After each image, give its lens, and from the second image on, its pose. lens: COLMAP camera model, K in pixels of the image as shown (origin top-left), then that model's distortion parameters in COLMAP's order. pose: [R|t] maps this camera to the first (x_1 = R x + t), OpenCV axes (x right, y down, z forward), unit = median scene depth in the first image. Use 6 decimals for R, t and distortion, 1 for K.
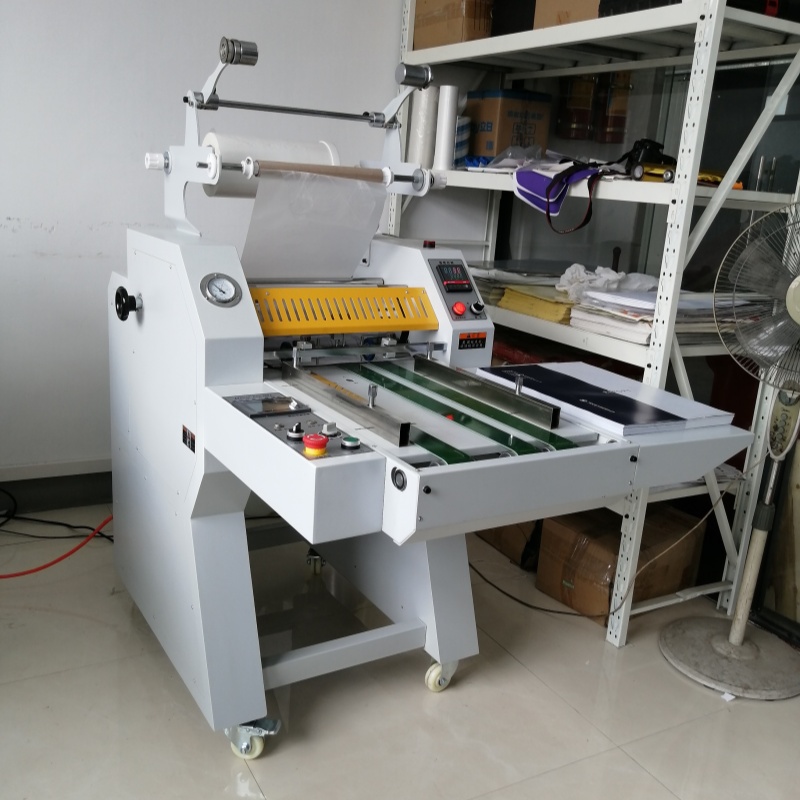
lens RADIAL K [[843.9, 0, 397.2], [0, 843.9, 396.8], [0, 0, 1]] dist [-0.011157, 0.000000]
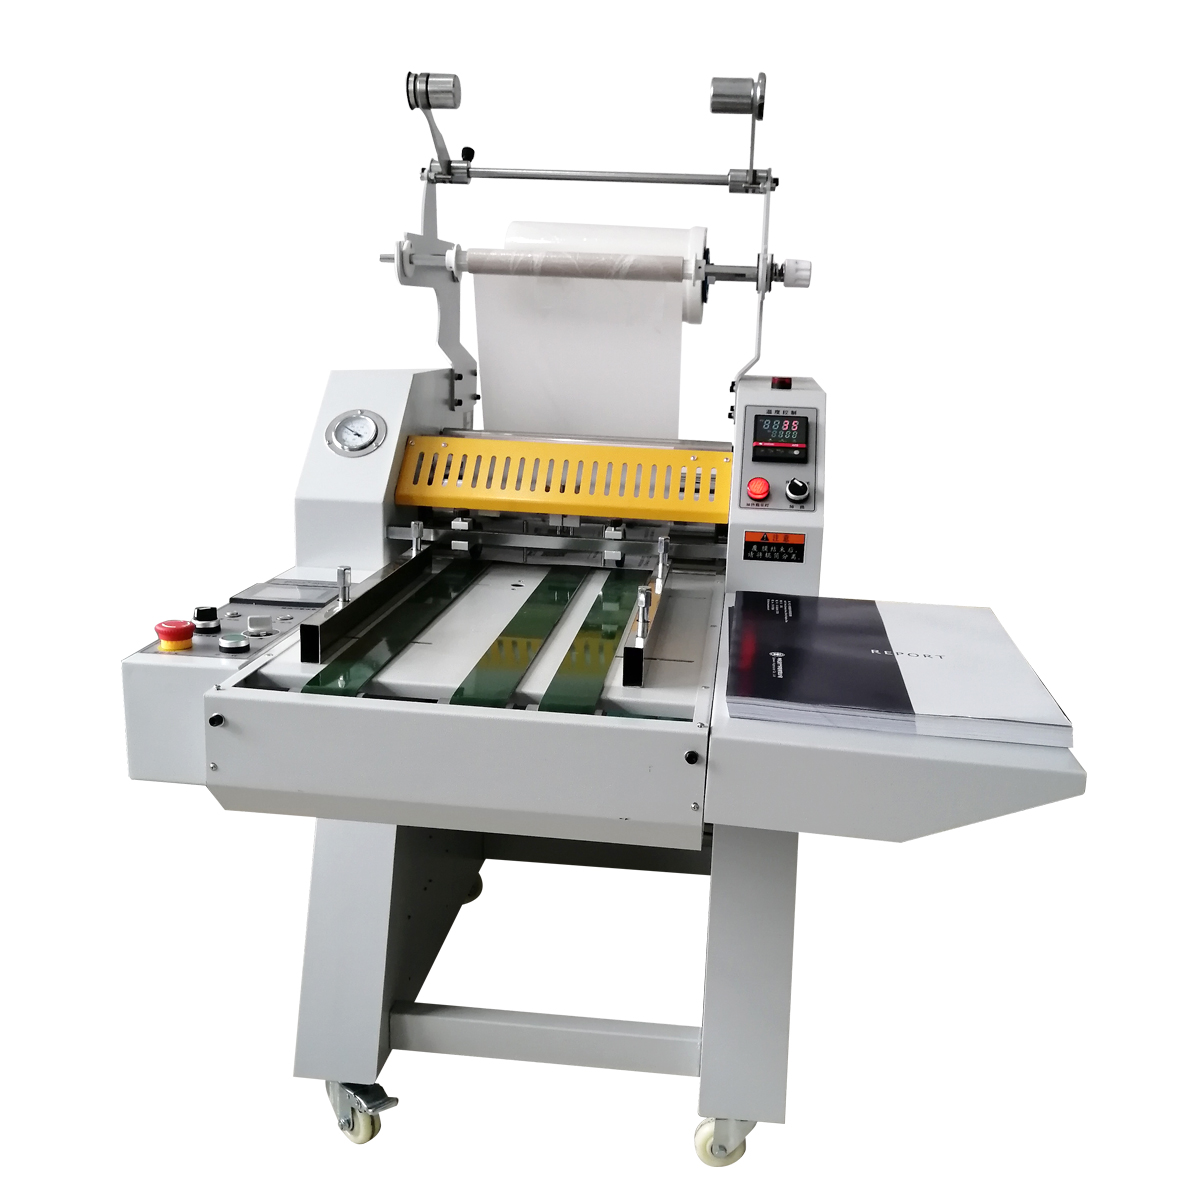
lens RADIAL K [[1265.9, 0, 597.3], [0, 1265.9, 606.3], [0, 0, 1]] dist [-0.011157, 0.000000]
pose [[0.791381, 0.099454, -0.603179, 0.561683], [-0.138865, 0.990130, -0.018938, 0.004982], [0.595343, 0.098748, 0.797381, 0.296828]]
